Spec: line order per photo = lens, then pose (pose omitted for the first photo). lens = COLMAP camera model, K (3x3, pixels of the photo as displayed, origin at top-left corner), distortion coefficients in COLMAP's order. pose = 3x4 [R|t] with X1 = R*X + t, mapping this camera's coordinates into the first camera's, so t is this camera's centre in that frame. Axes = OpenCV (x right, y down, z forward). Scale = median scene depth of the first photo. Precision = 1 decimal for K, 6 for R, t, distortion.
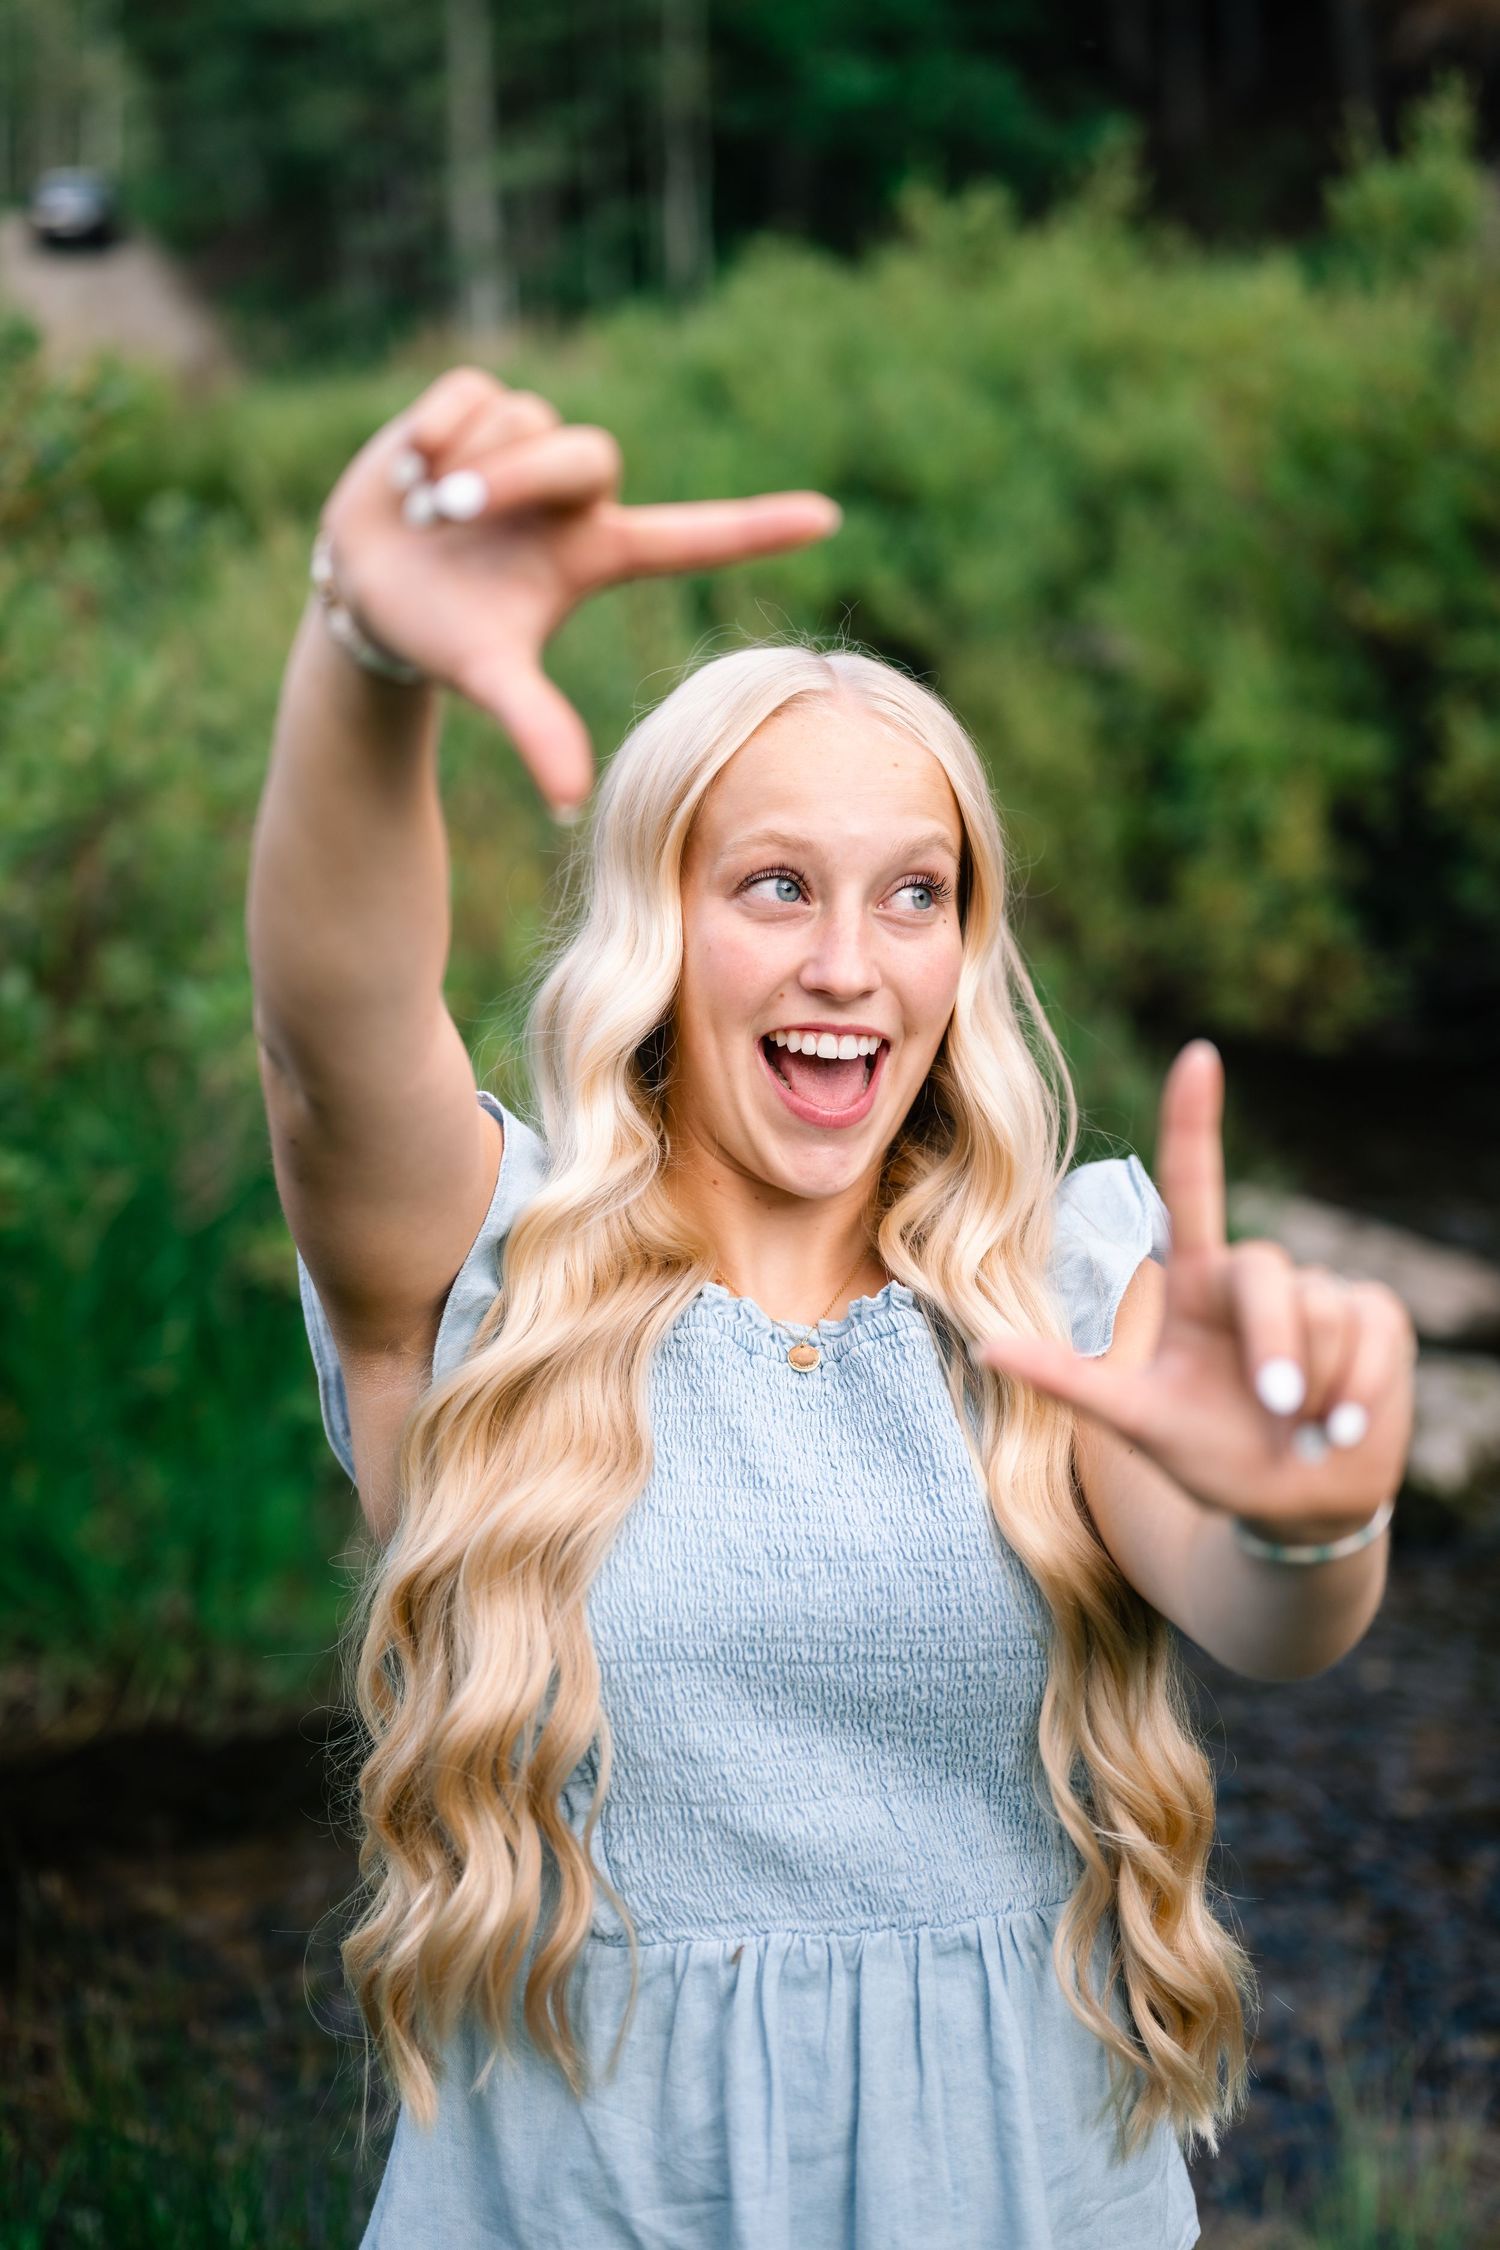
lens RADIAL K [[3345.9, 0, 750.0], [0, 3345.9, 1125.0], [0, 0, 1]] dist [0.020761, 0.019344]
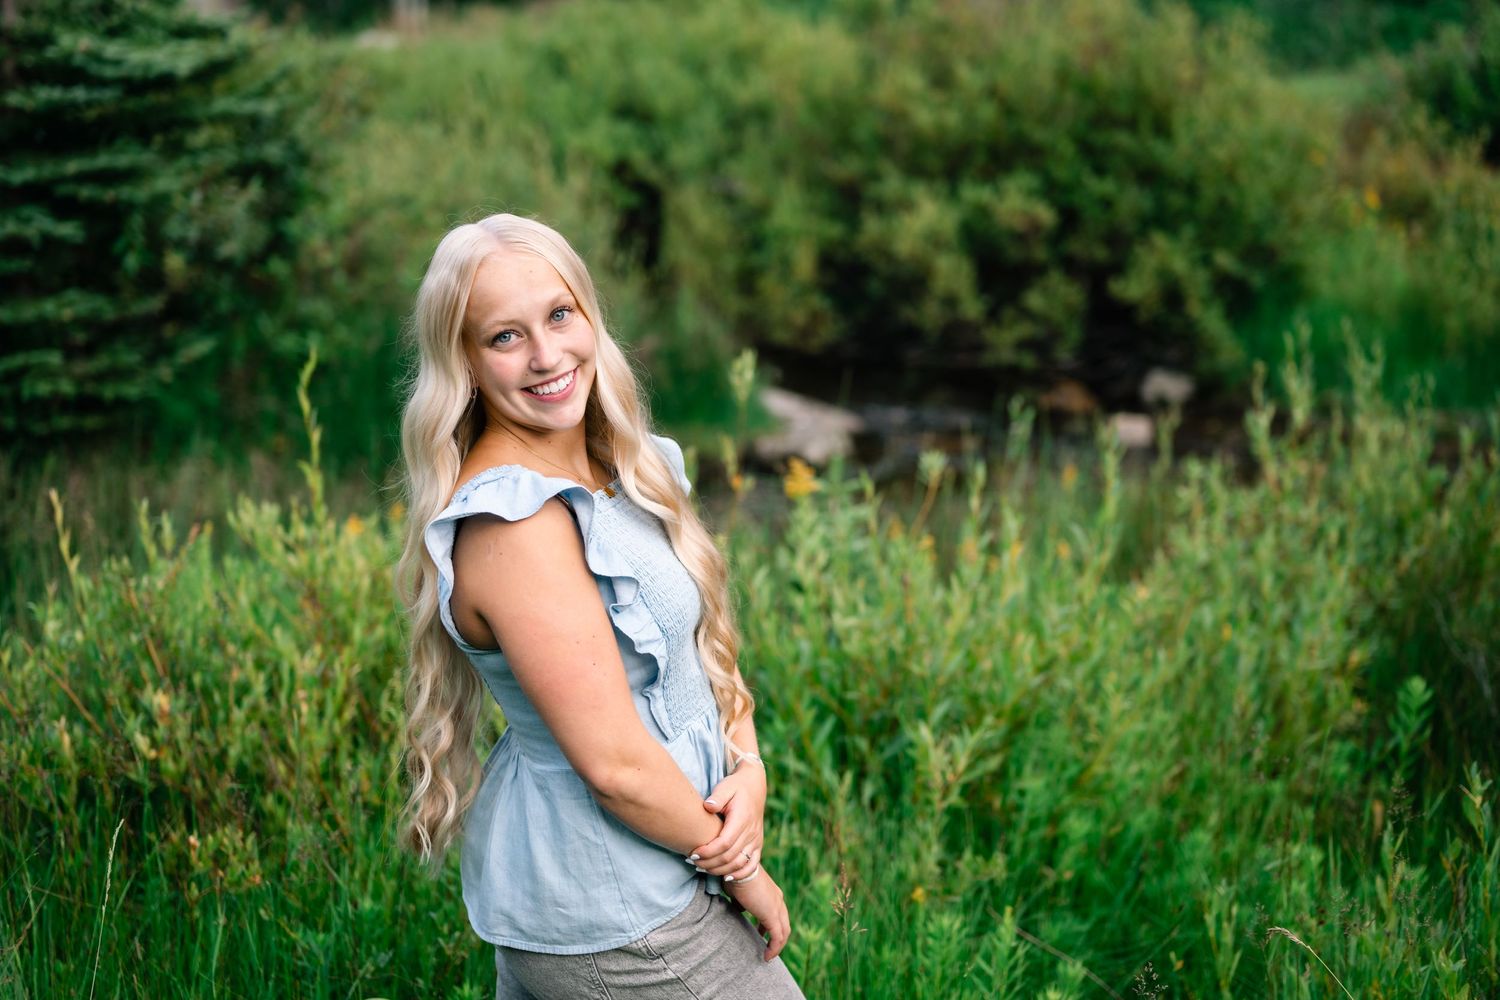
lens RADIAL K [[2230.6, 0, 750.0], [0, 2230.6, 500.0], [0, 0, 1]] dist [0.020761, 0.019344]
pose [[0.996086, 0.017793, 0.086578, -0.057437], [-0.016820, 0.999787, -0.011955, 0.542489], [-0.086772, 0.010452, 0.996173, -3.116955]]
